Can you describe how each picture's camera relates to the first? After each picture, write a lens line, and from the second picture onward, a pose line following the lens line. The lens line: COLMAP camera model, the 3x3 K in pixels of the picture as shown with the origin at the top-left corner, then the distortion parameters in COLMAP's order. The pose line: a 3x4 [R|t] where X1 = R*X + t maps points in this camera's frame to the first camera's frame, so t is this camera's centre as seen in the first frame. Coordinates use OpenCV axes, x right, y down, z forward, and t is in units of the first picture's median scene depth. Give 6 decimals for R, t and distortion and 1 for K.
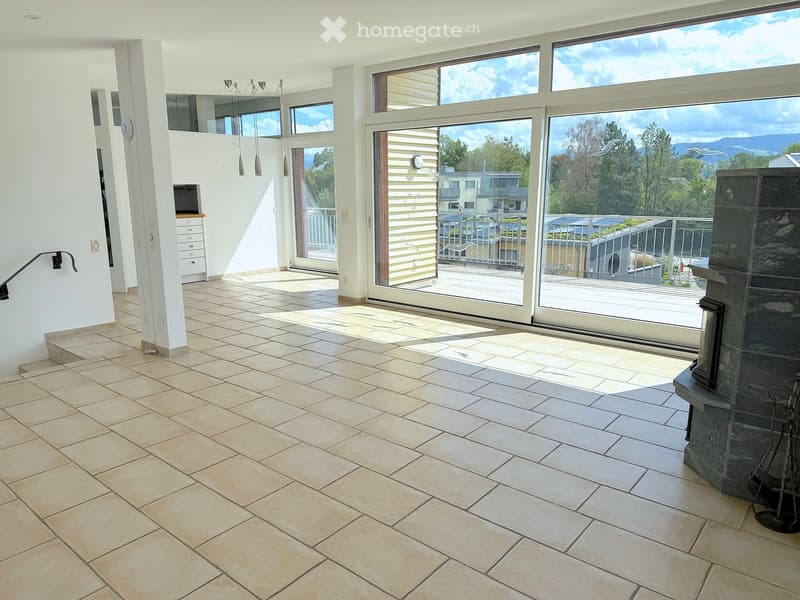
lens RADIAL K [[568.0, 0, 397.1], [0, 568.0, 301.6], [0, 0, 1]] dist [0.003667, 0.002506]
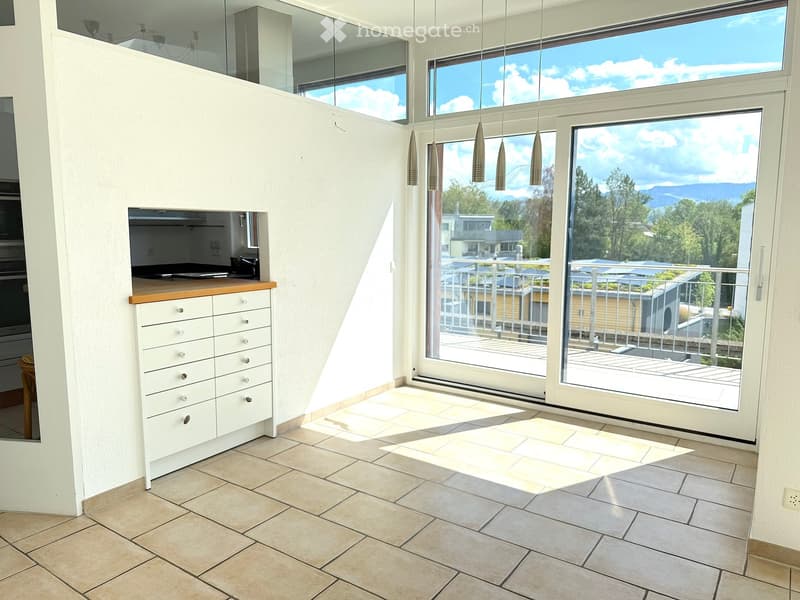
lens RADIAL K [[568.0, 0, 400.9], [0, 568.0, 301.5], [0, 0, 1]] dist [0.003667, 0.002506]
pose [[0.995872, -0.003085, 0.090720, -0.077486], [0.009672, 0.997339, -0.072262, -0.029394], [-0.090256, 0.072841, 0.993251, 0.157261]]
